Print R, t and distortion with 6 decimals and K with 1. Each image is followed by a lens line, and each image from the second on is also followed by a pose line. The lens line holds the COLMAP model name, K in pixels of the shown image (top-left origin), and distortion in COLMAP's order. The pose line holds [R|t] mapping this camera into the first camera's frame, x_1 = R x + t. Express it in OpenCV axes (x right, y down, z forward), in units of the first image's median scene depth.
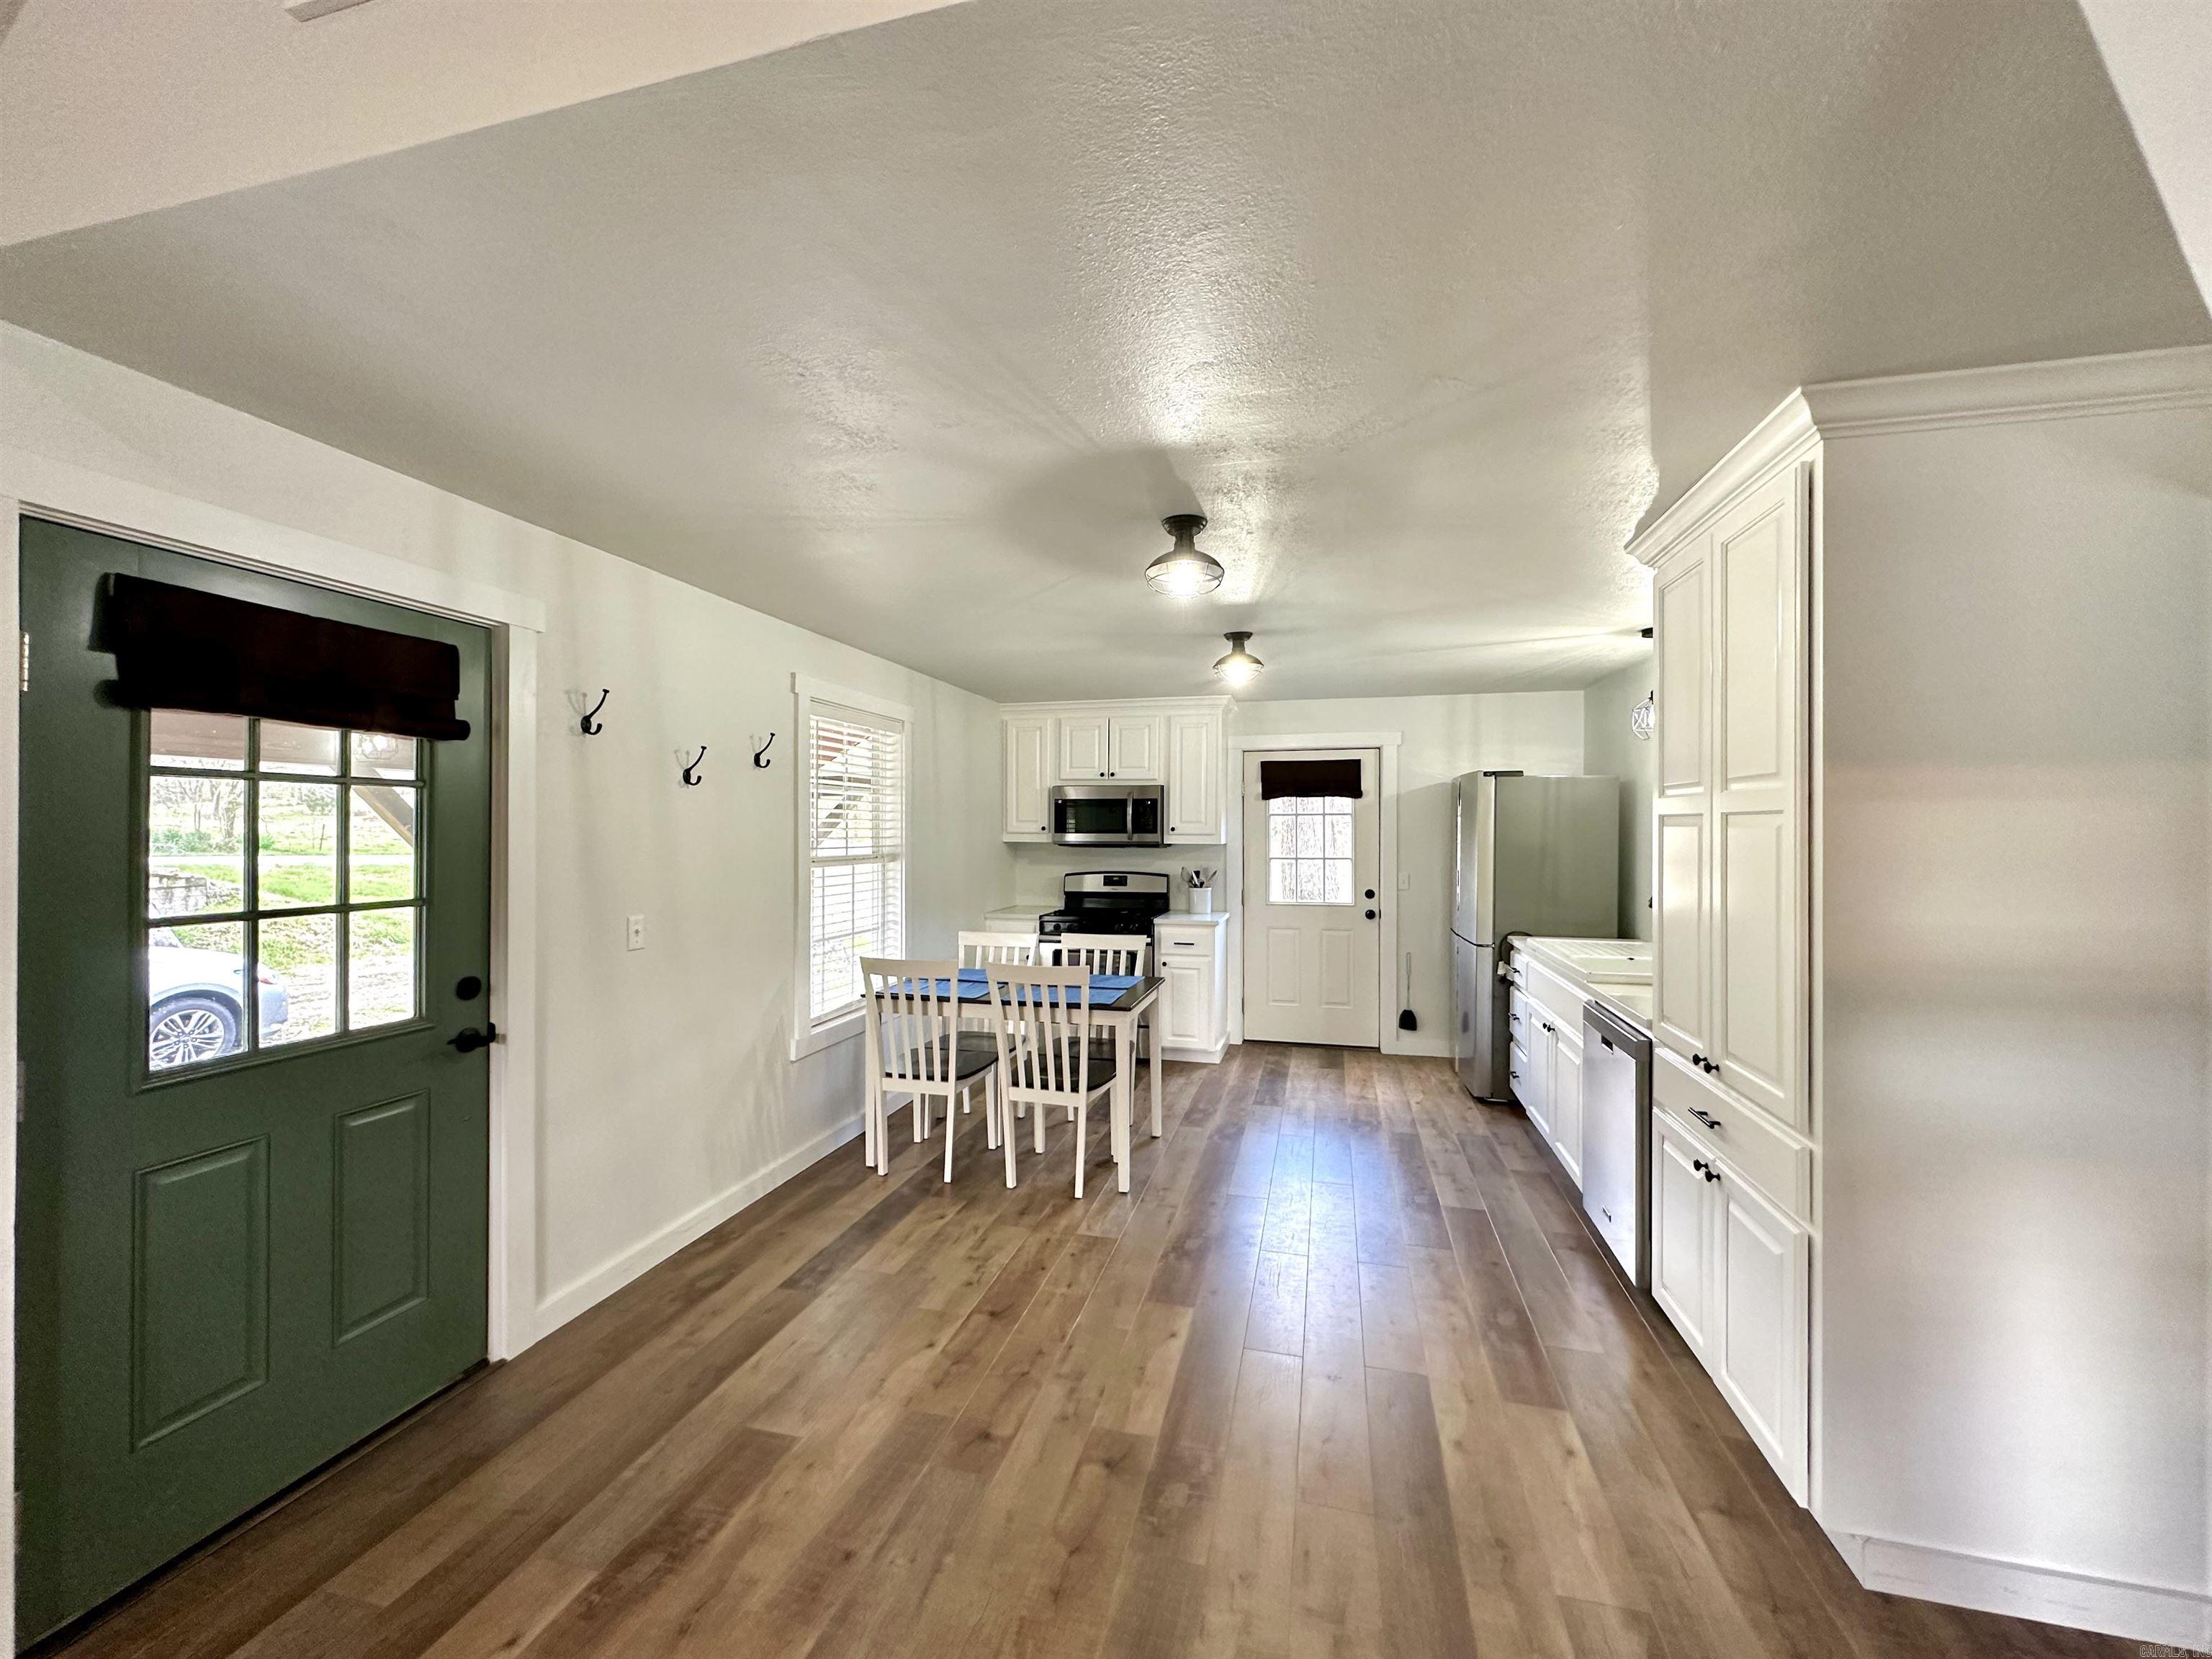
lens RADIAL K [[880.7, 0, 1106.0], [0, 880.7, 829.5], [0, 0, 1]] dist [-0.002292, 0.000611]
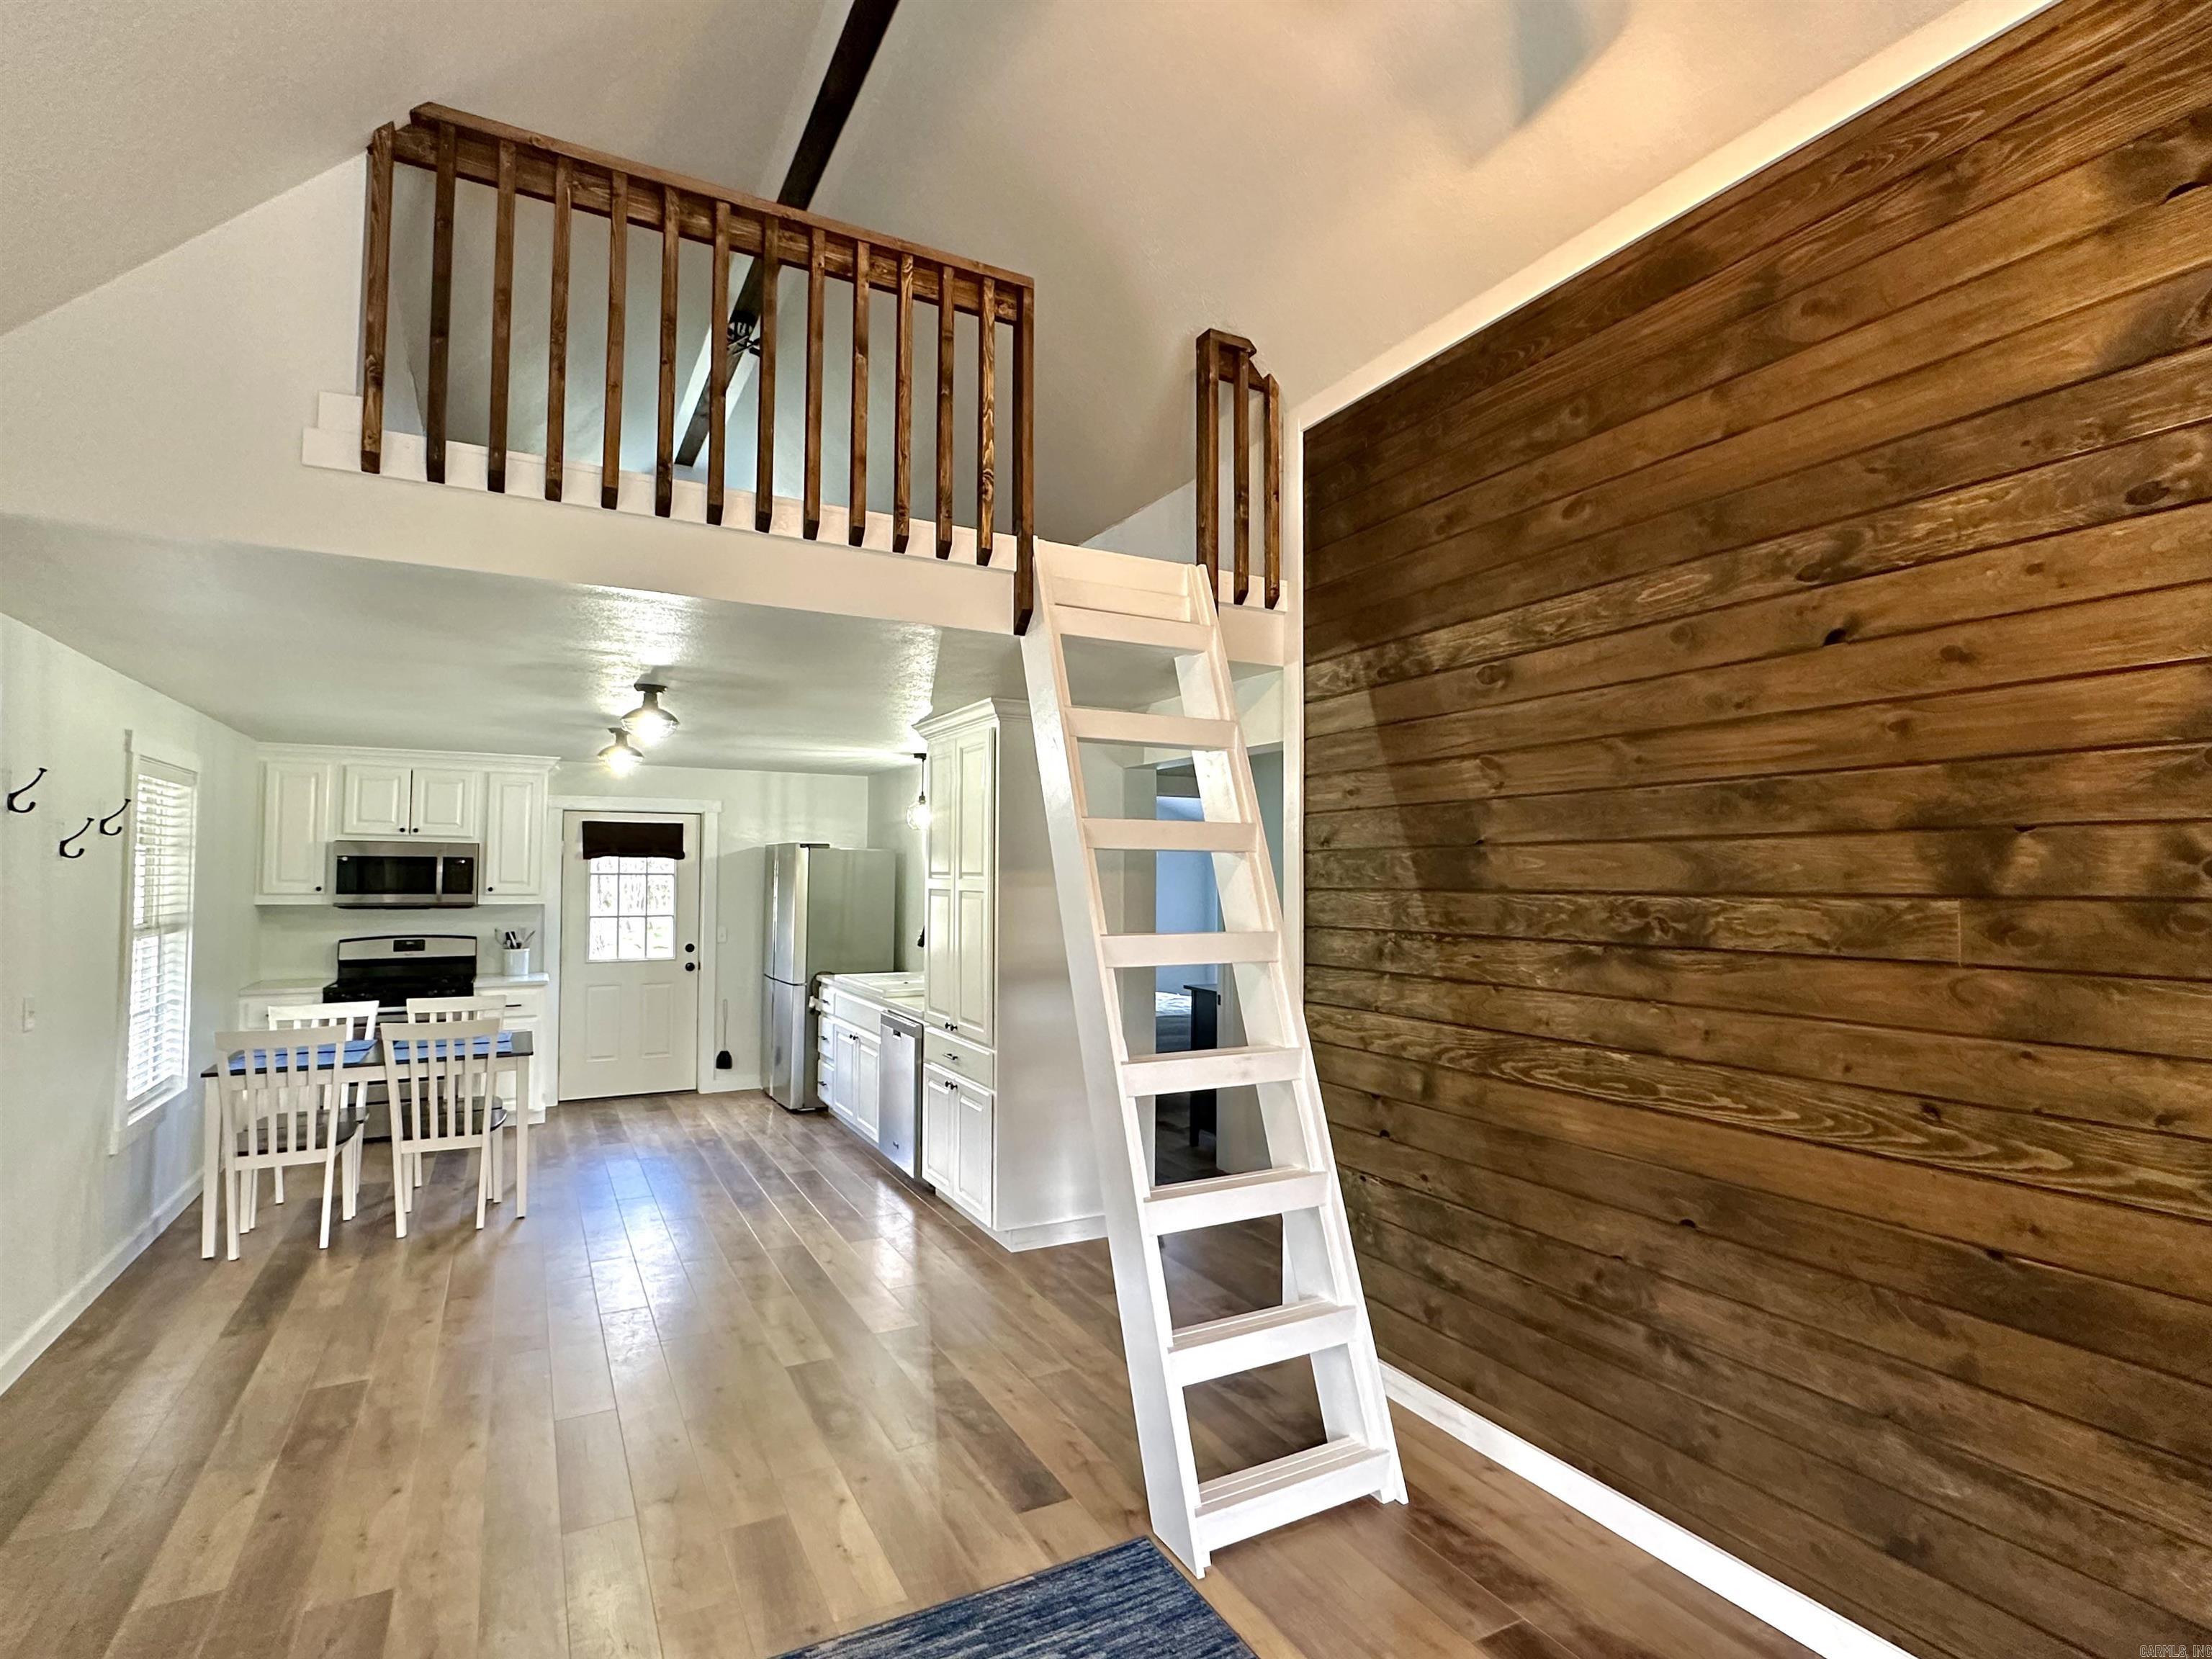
lens RADIAL K [[1084.6, 0, 1103.6], [0, 1084.6, 836.8], [0, 0, 1]] dist [-0.001930, 0.000065]
pose [[0.736069, 0.026285, 0.676396, -0.291162], [-0.003938, 0.999395, -0.034552, -0.024408], [-0.676895, 0.022769, 0.735727, -0.414423]]
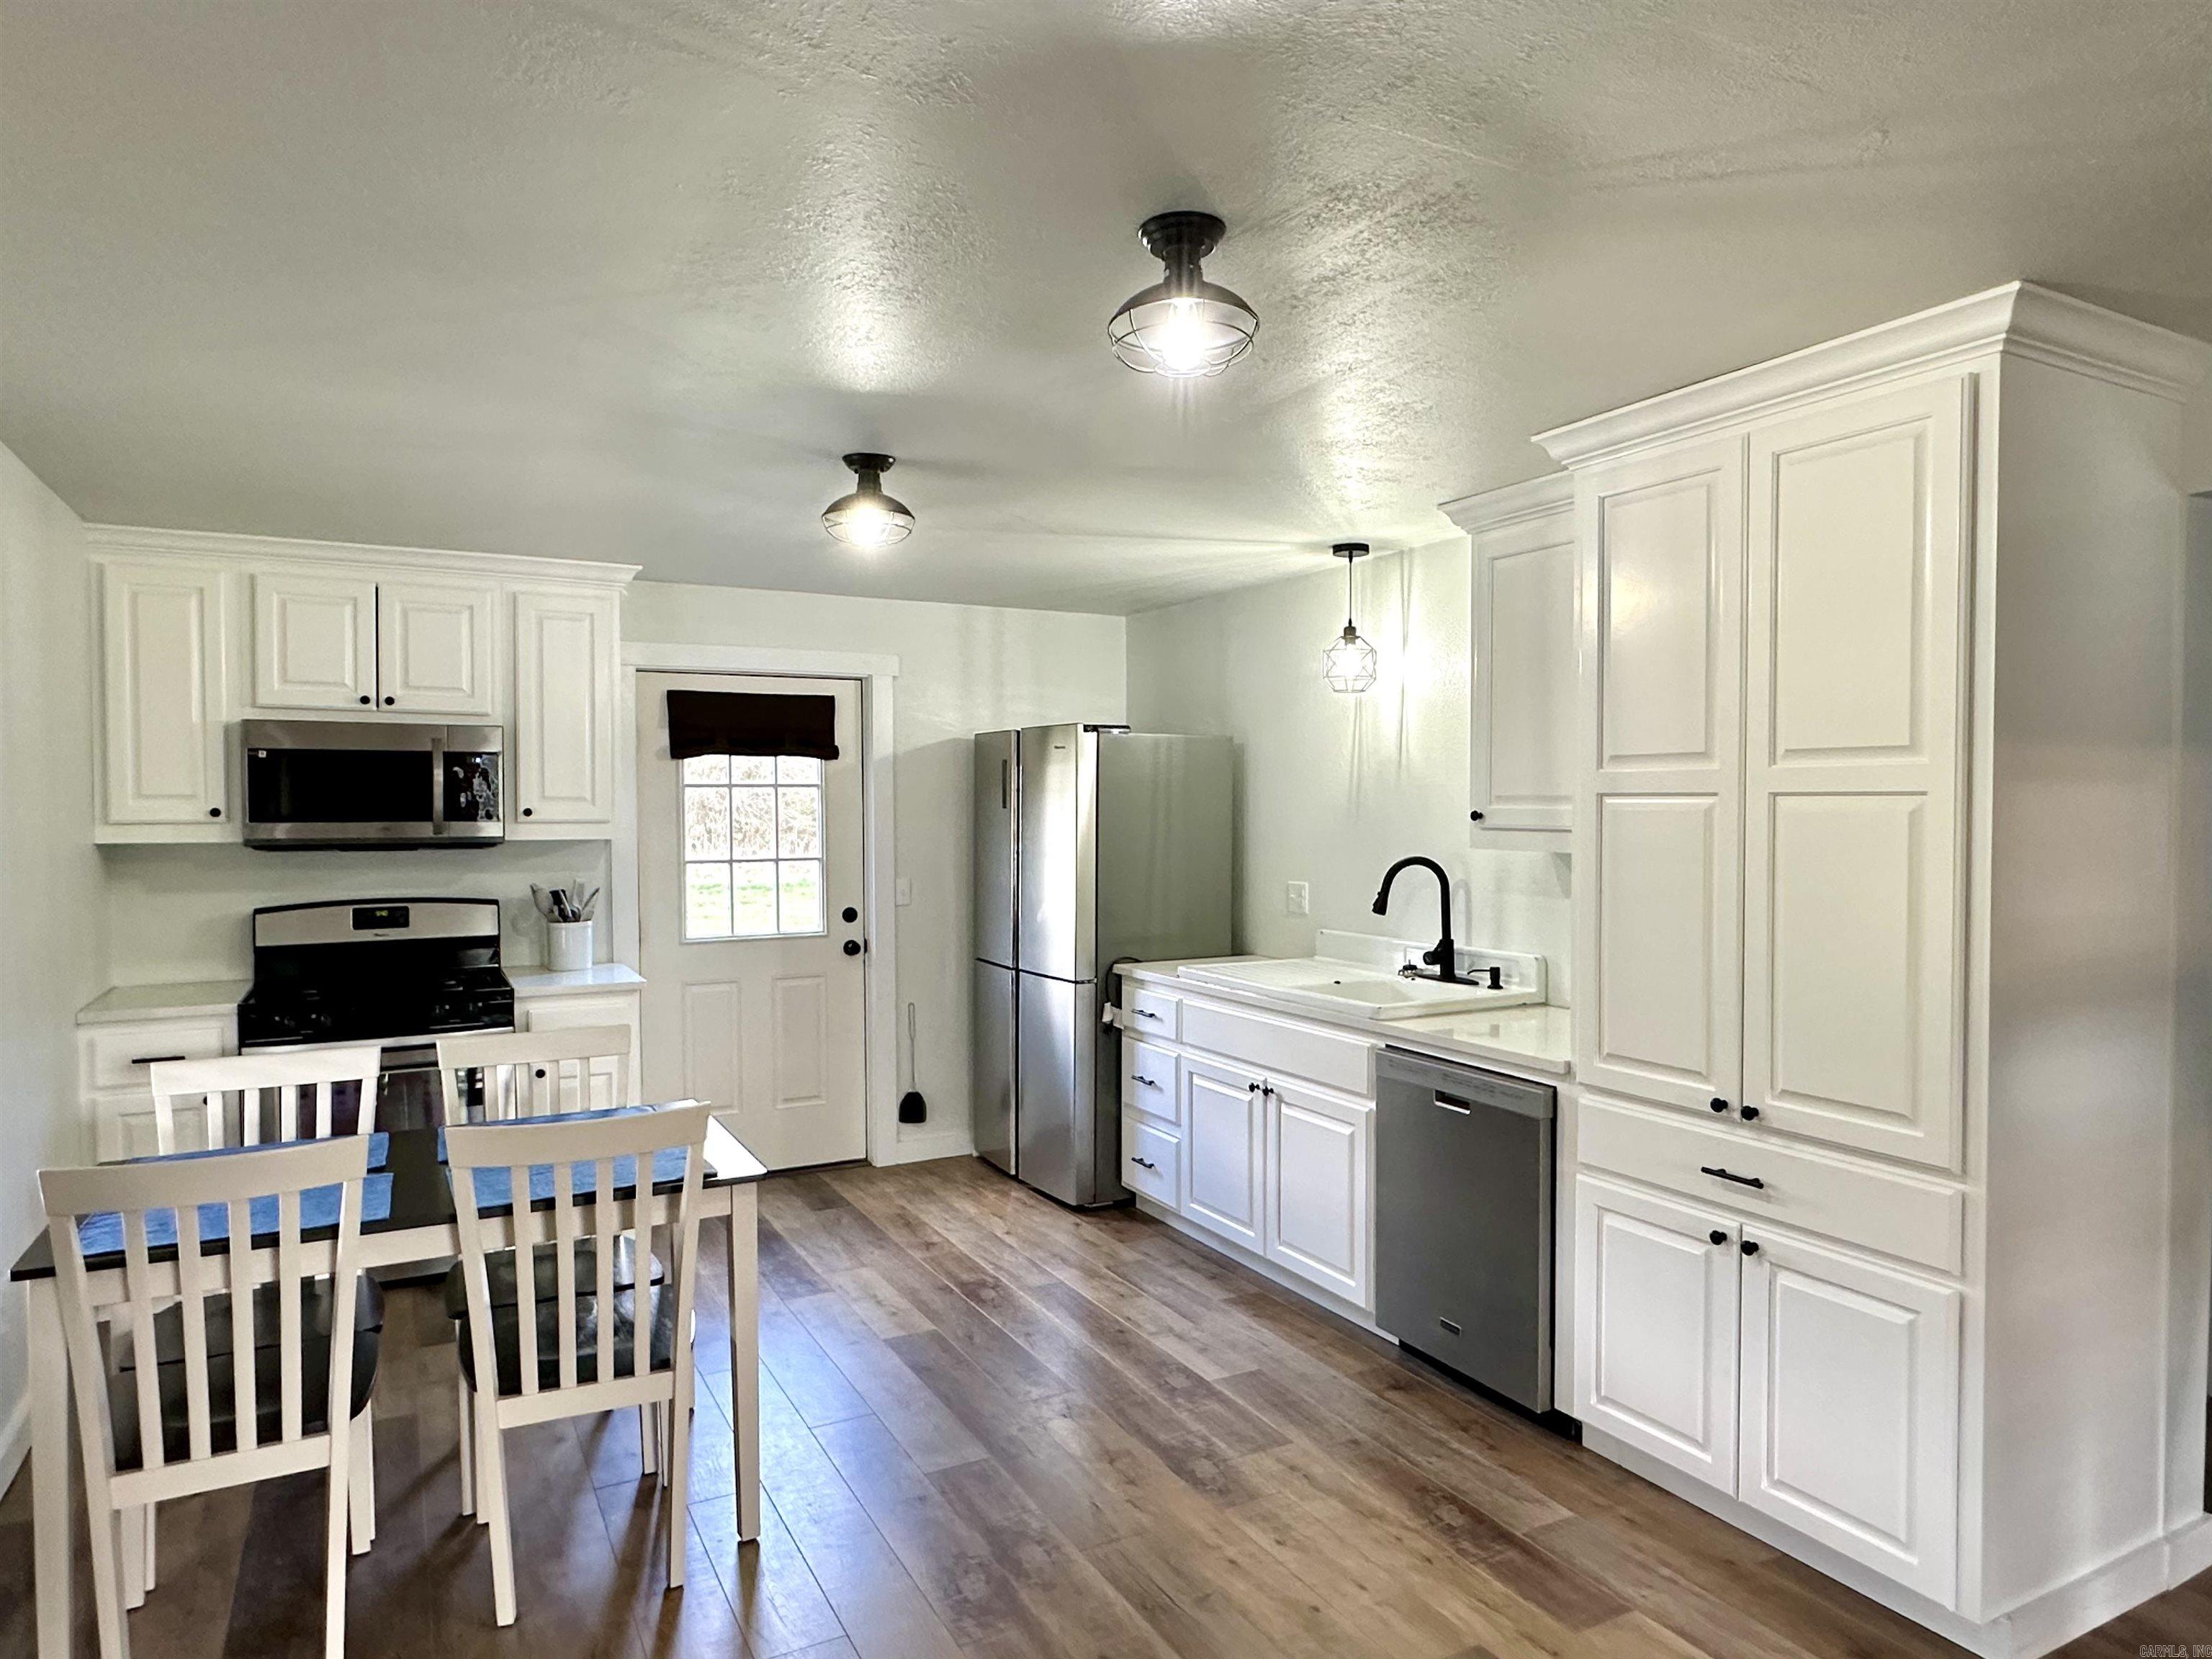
lens RADIAL K [[1344.8, 0, 1101.3], [0, 1344.8, 838.5], [0, 0, 1]] dist [0.004276, -0.001900]
pose [[0.738239, -0.020613, 0.674224, -0.259621], [0.003962, 0.999648, 0.026224, -0.005528], [-0.674527, -0.016689, 0.738061, 0.230355]]
